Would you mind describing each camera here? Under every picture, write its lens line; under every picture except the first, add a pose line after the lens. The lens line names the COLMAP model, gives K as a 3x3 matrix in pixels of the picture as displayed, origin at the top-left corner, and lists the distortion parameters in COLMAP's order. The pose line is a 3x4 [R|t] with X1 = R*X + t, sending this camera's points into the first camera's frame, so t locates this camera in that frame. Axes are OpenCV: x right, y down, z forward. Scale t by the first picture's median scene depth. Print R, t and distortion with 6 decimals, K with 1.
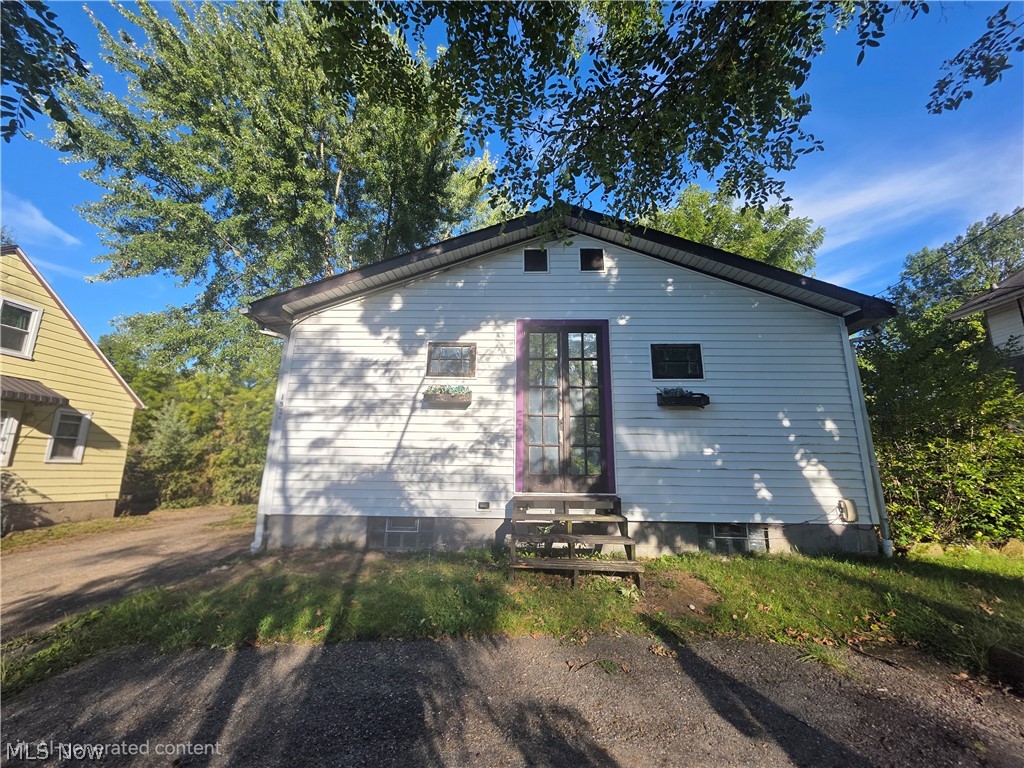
lens RADIAL K [[408.3, 0, 519.0], [0, 408.3, 381.2], [0, 0, 1]] dist [0.000522, 0.000087]
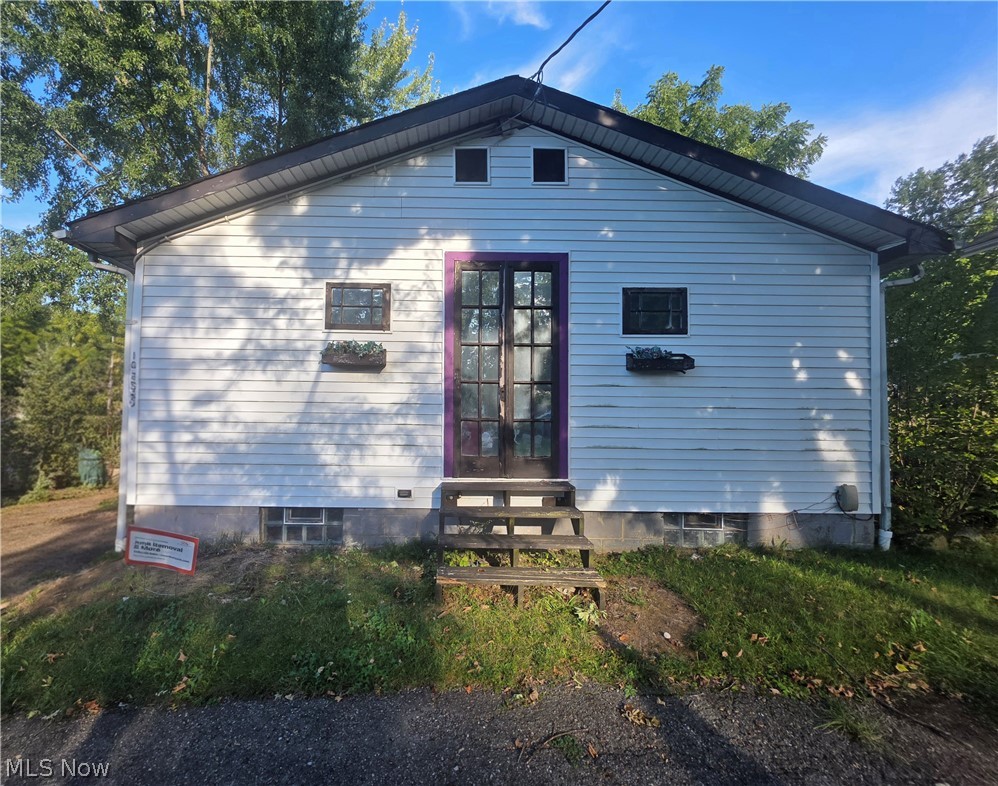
lens RADIAL K [[402.9, 0, 462.6], [0, 402.9, 393.6], [0, 0, 1]] dist [0.002536, 0.000154]
pose [[0.999406, -0.001051, 0.034440, 0.000993], [-0.005506, 0.981819, 0.189742, -0.038577], [-0.034013, -0.189819, 0.981230, 0.241406]]
